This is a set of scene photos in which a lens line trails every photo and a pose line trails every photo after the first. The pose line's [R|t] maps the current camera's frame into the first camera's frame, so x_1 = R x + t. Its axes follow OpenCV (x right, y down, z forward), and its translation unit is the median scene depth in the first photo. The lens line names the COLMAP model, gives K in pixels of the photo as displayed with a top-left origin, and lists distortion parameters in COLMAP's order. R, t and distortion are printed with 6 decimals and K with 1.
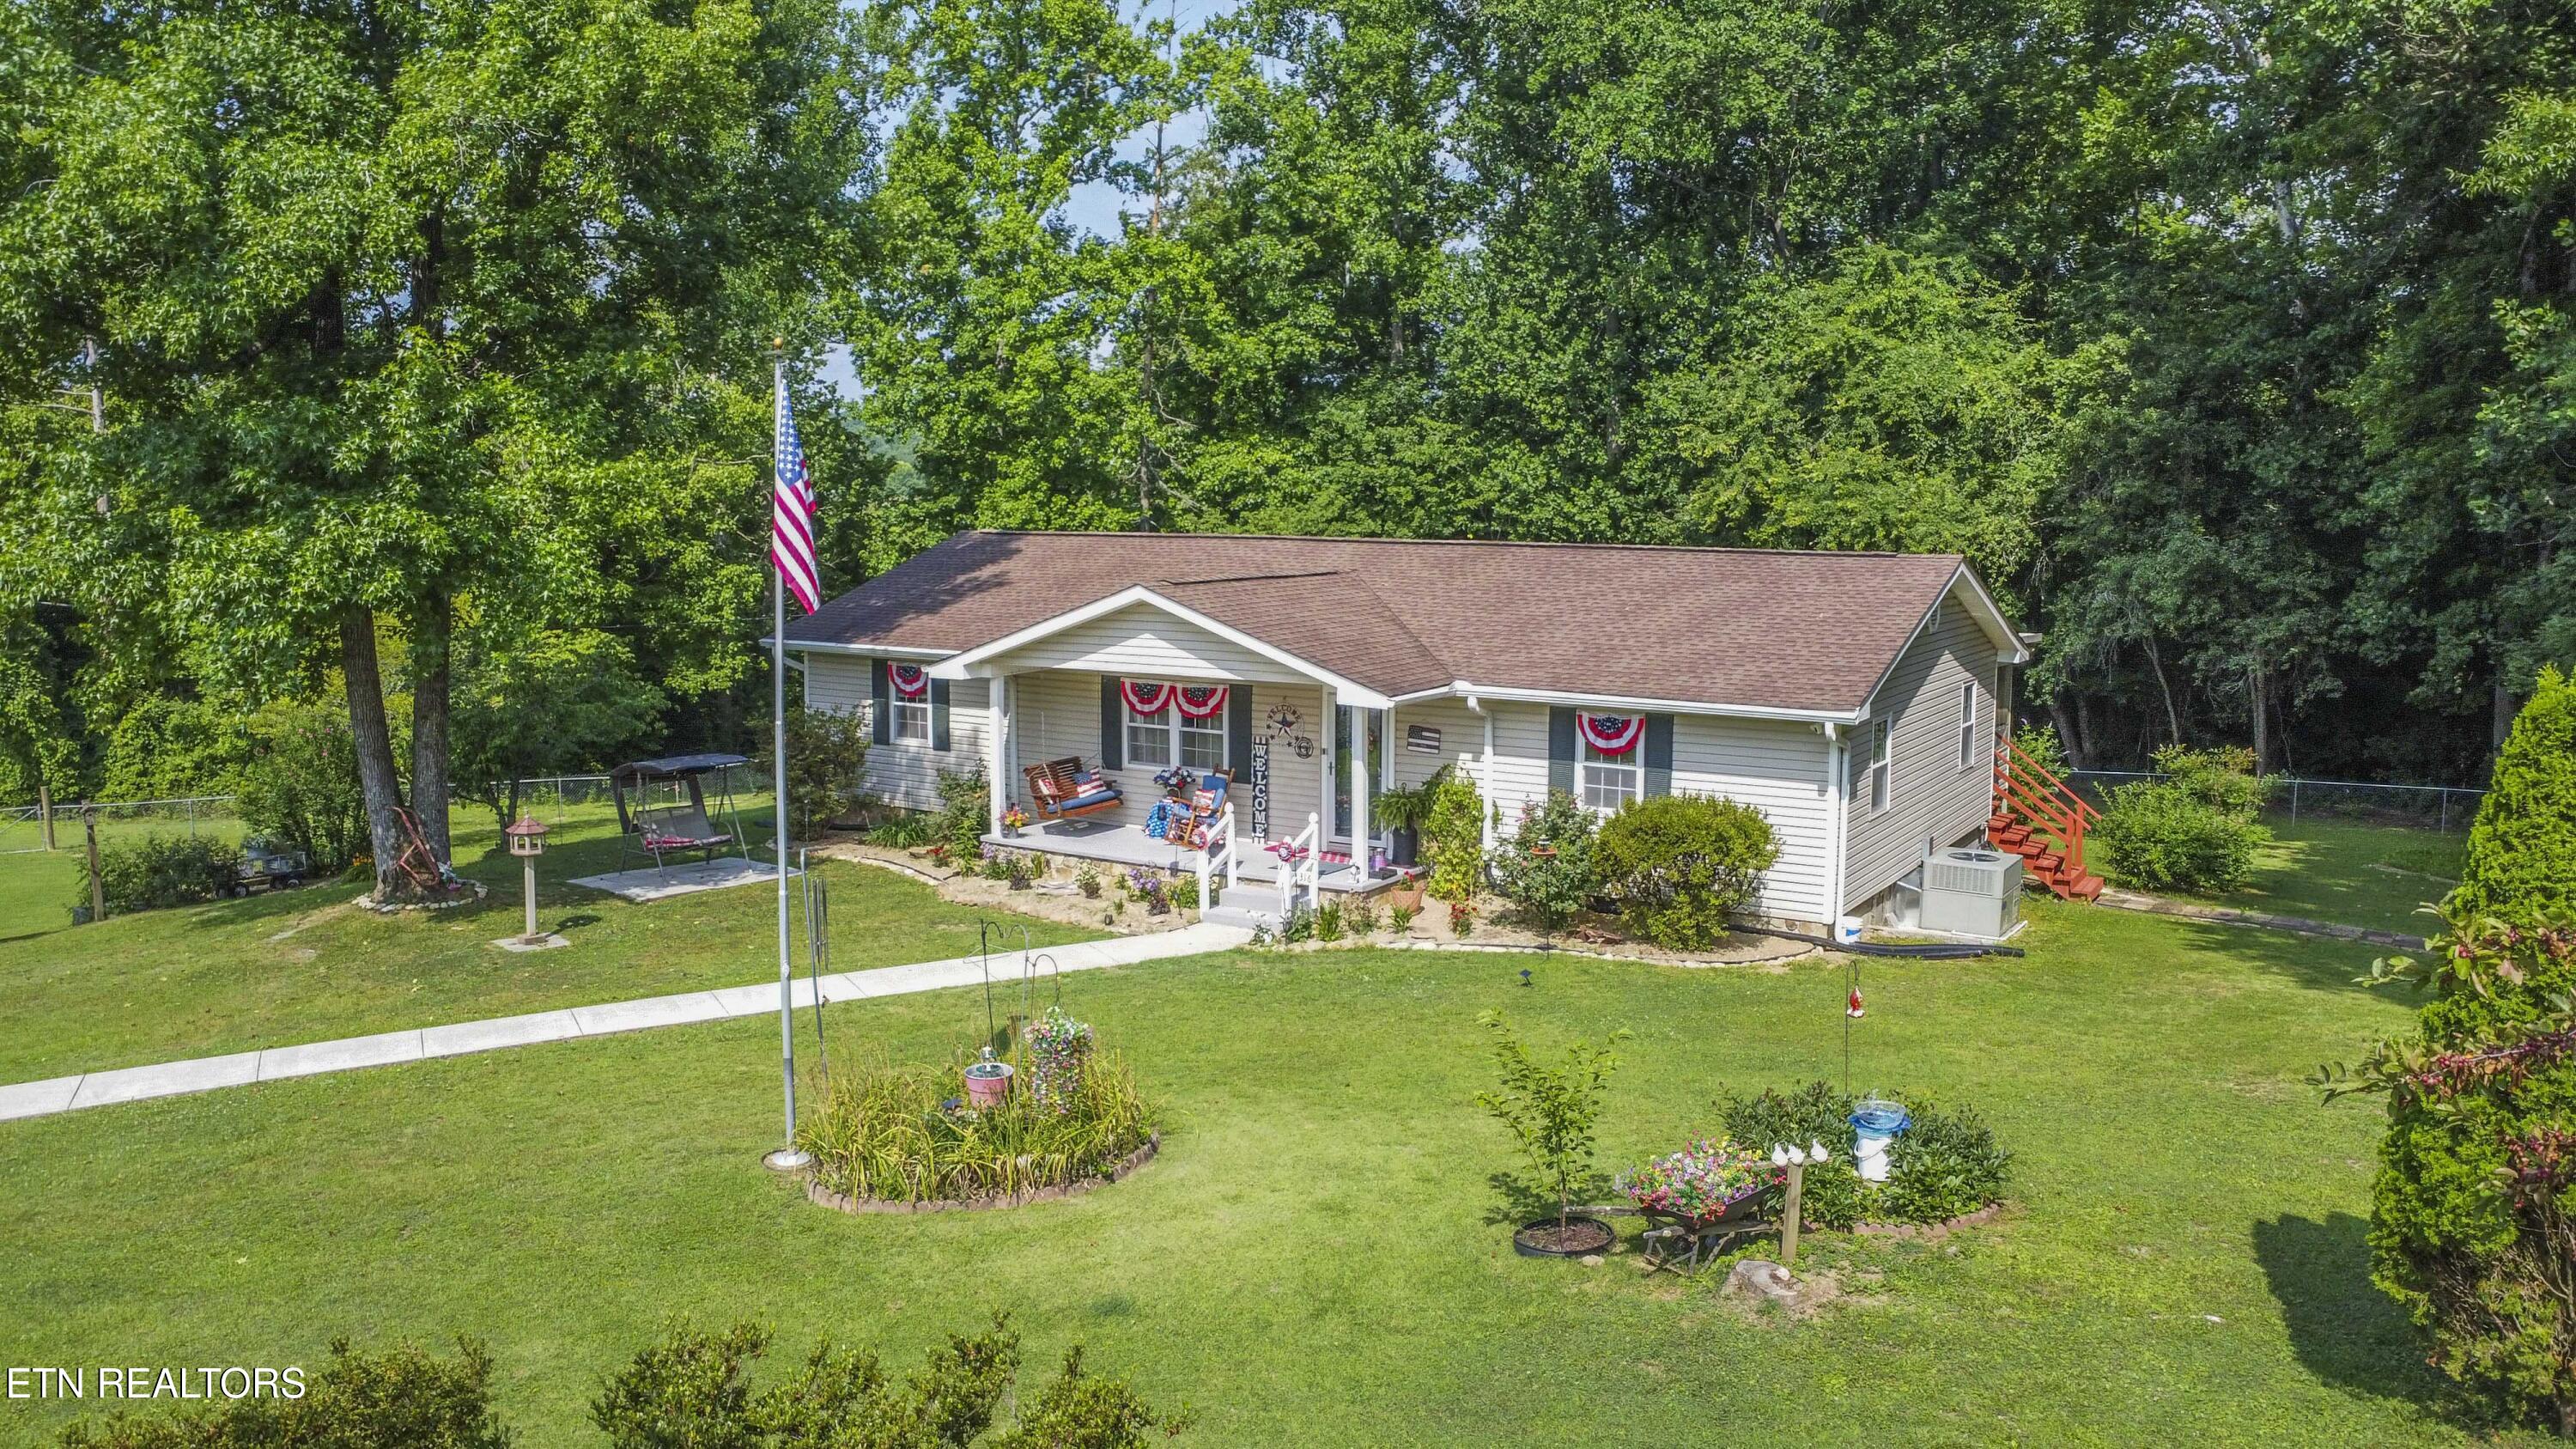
lens RADIAL K [[1938.5, 0, 1288.0], [0, 1938.5, 724.5], [0, 0, 1]] dist [-0.268981, 0.616825]
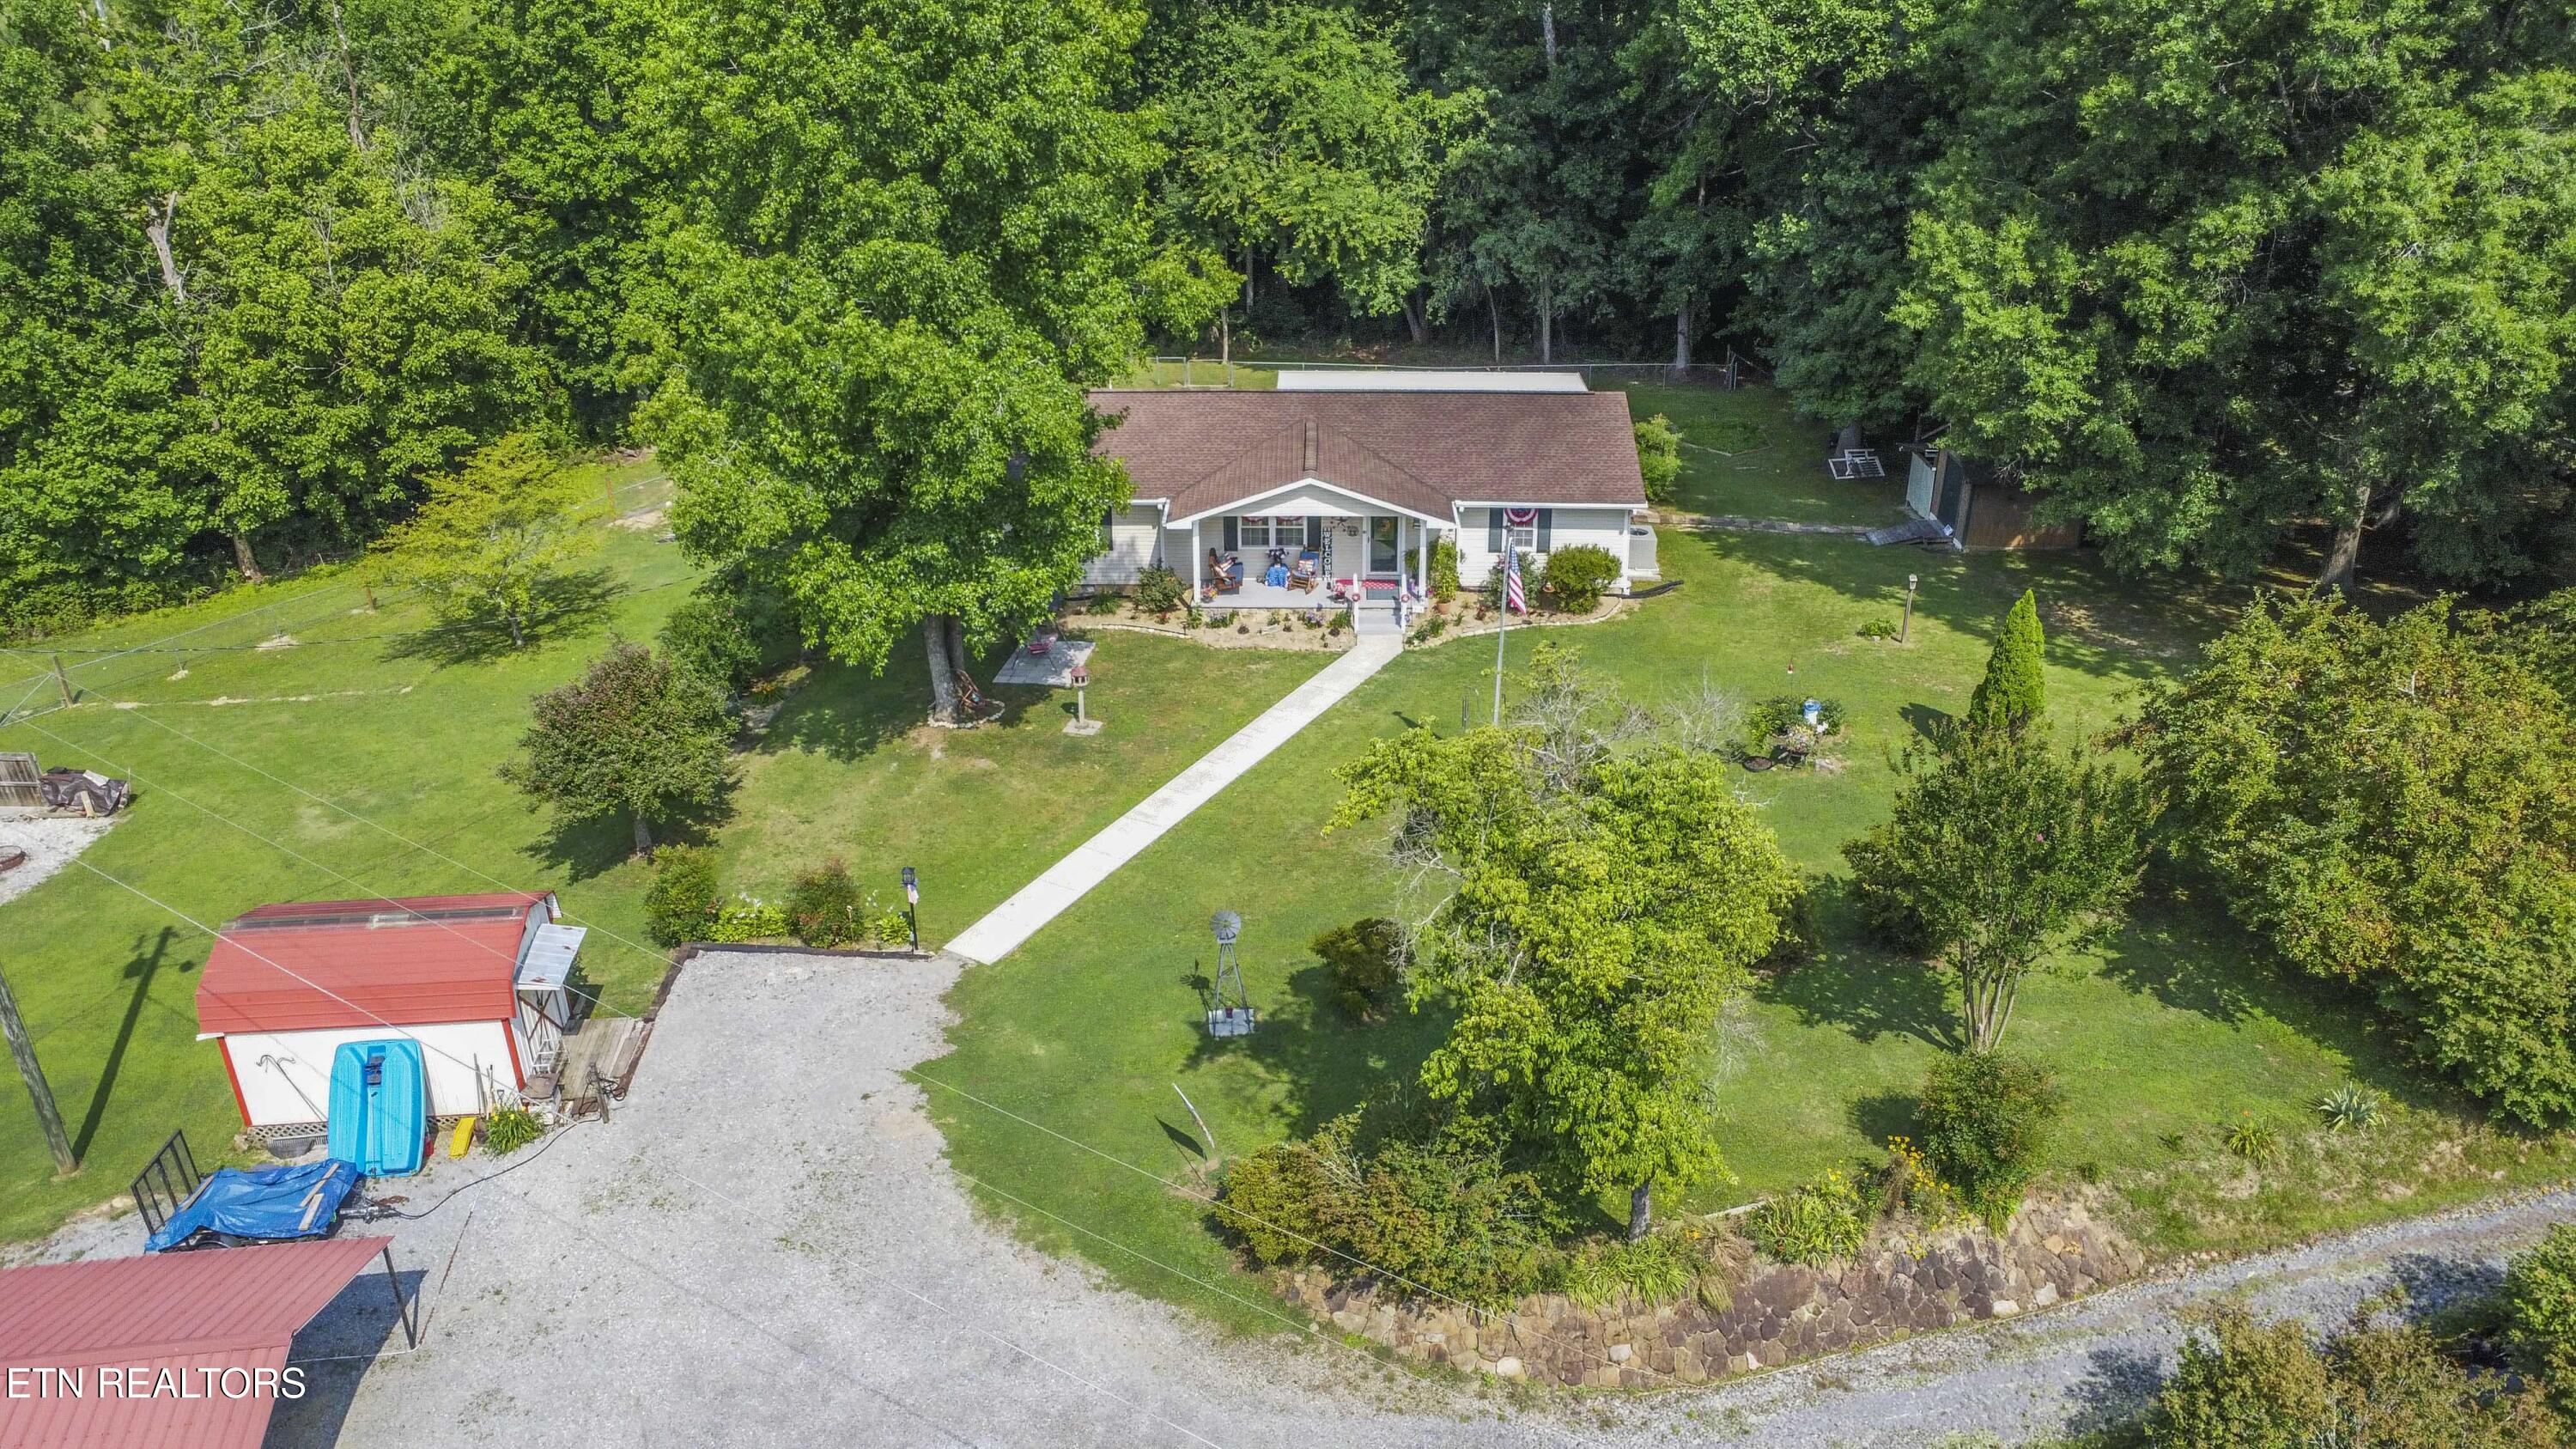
lens RADIAL K [[1938.5, 0, 1288.0], [0, 1938.5, 724.5], [0, 0, 1]] dist [-0.268981, 0.616825]
pose [[0.855513, -0.230167, 0.463811, -0.536143], [0.070246, 0.939078, 0.336449, -0.250477], [-0.512994, -0.255256, 0.819562, -0.331145]]
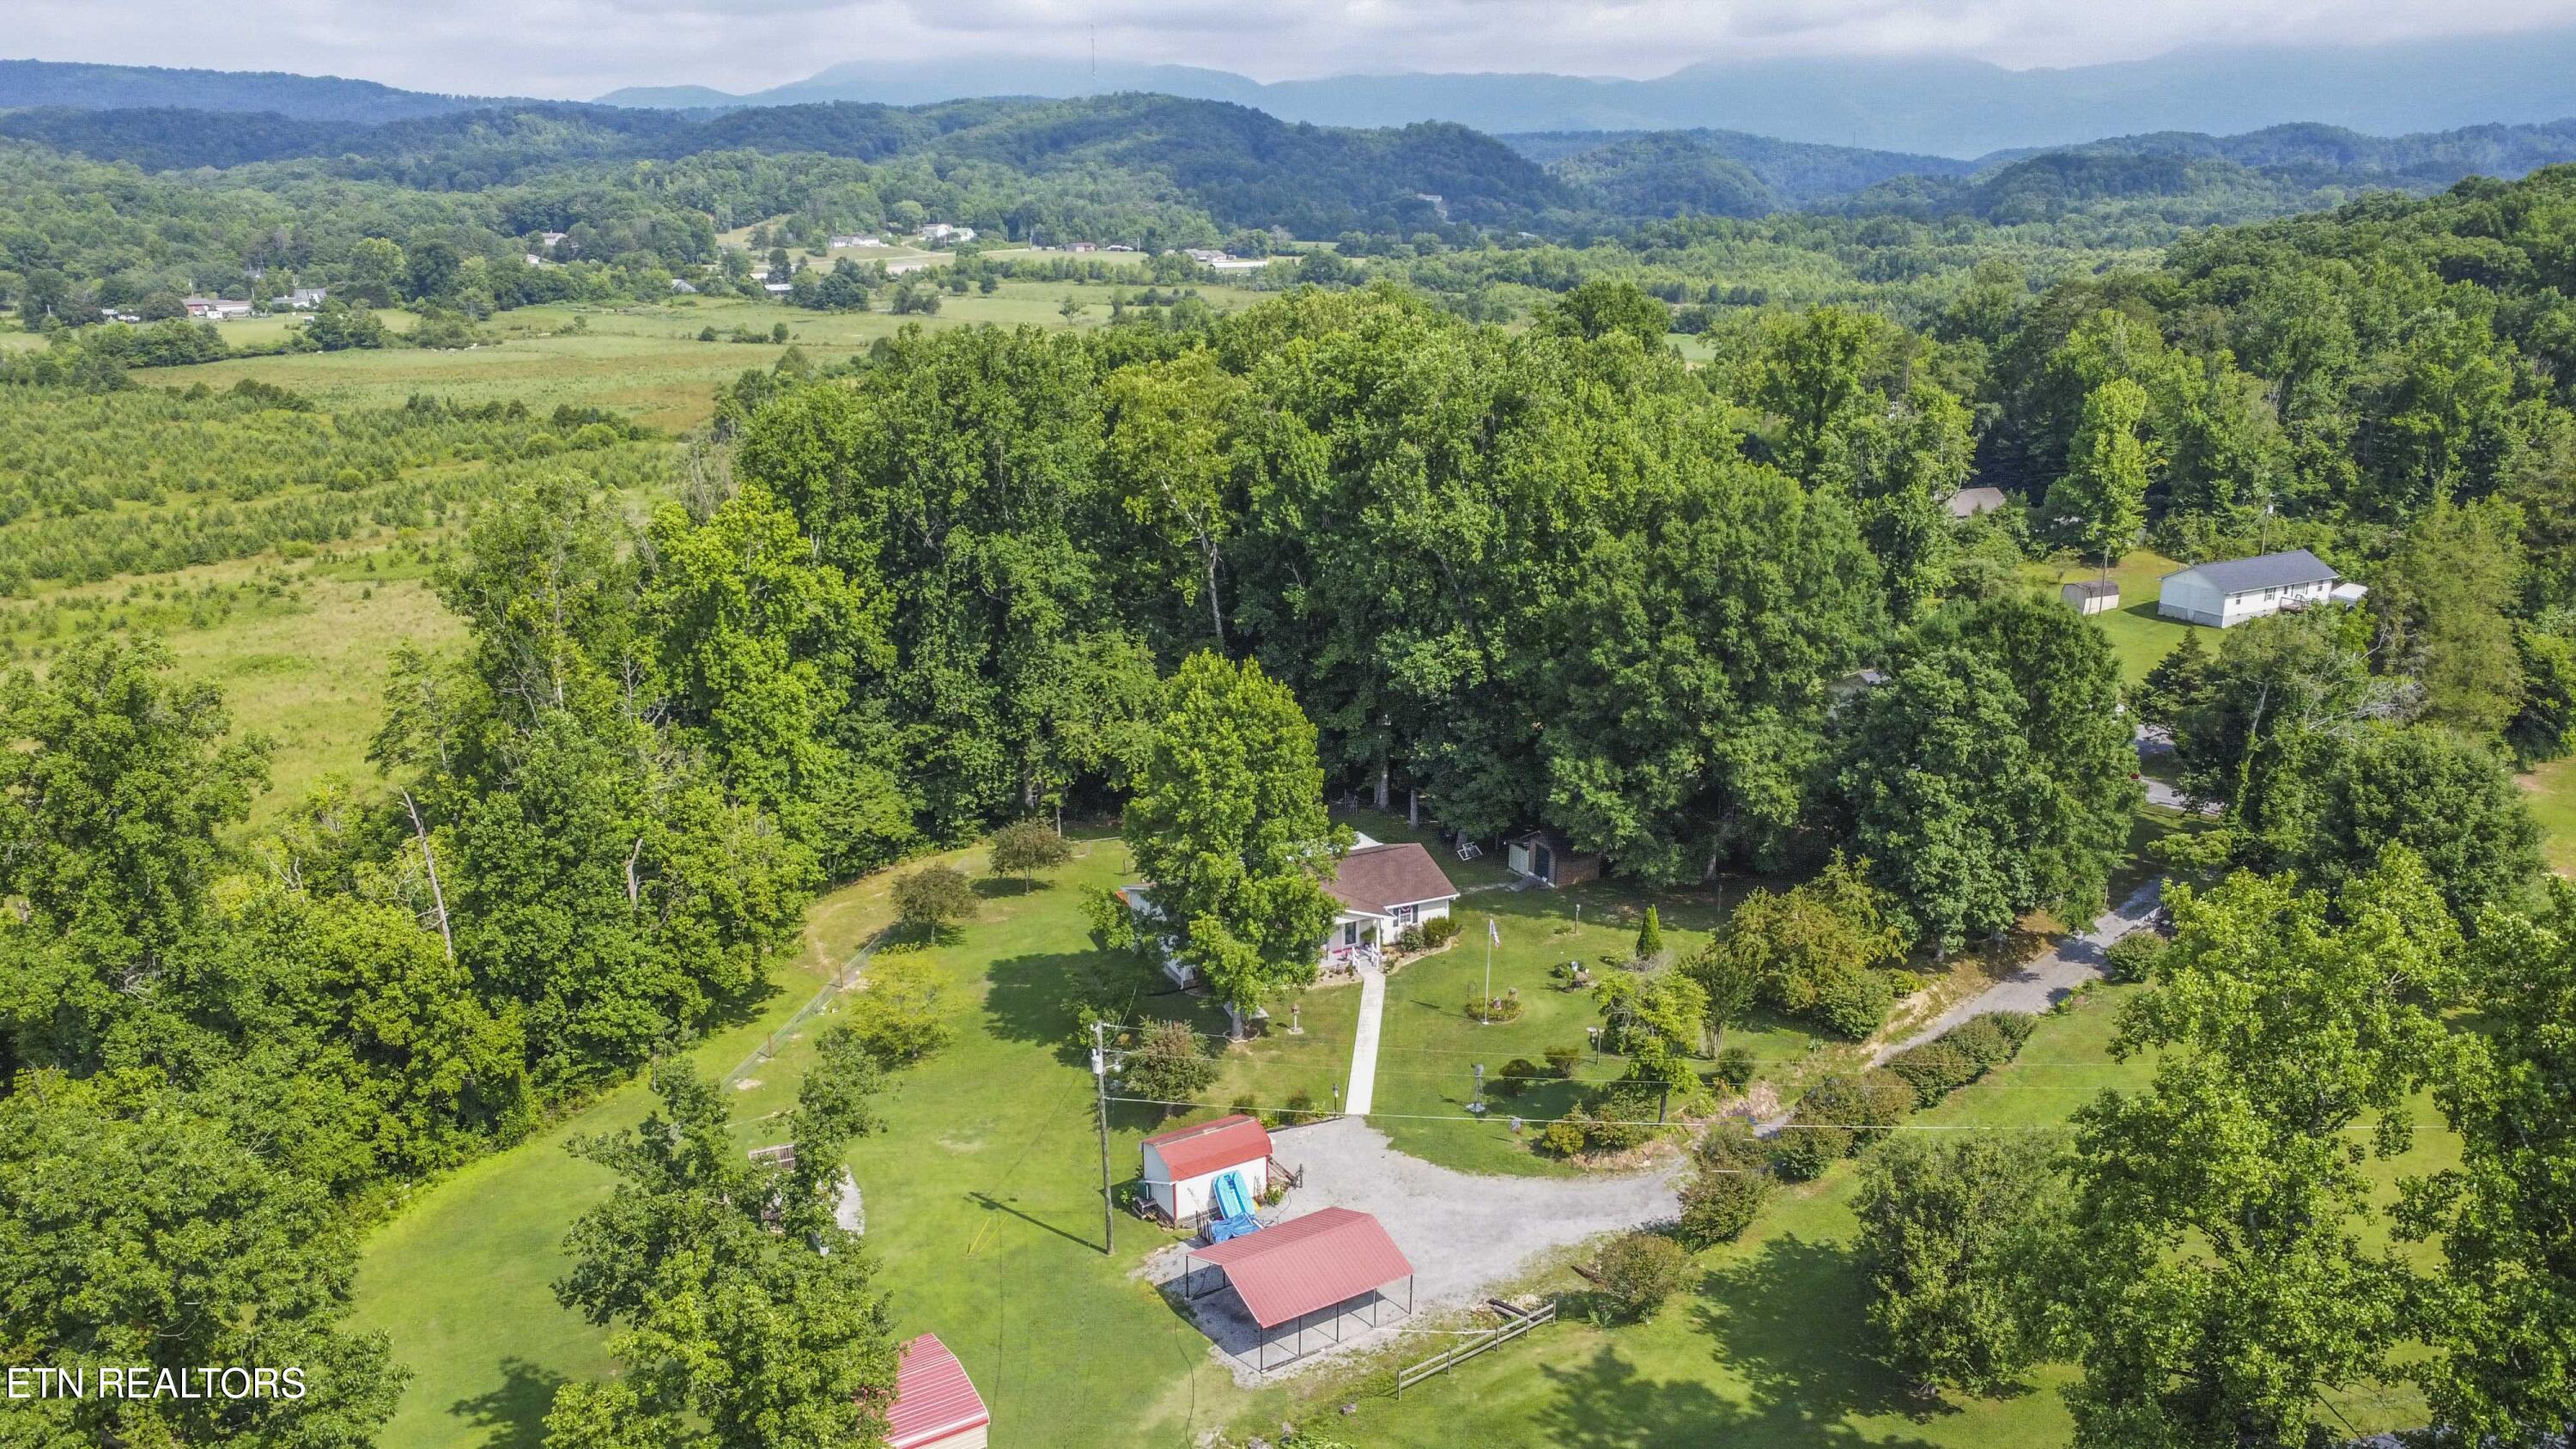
lens RADIAL K [[1923.2, 0, 1282.9], [0, 1923.2, 732.0], [0, 0, 1]] dist [-0.126900, 0.195171]
pose [[0.542605, -0.236070, 0.806133, -1.812715], [0.110311, 0.971411, 0.210221, -0.703946], [-0.832713, -0.025142, 0.553134, -0.666588]]
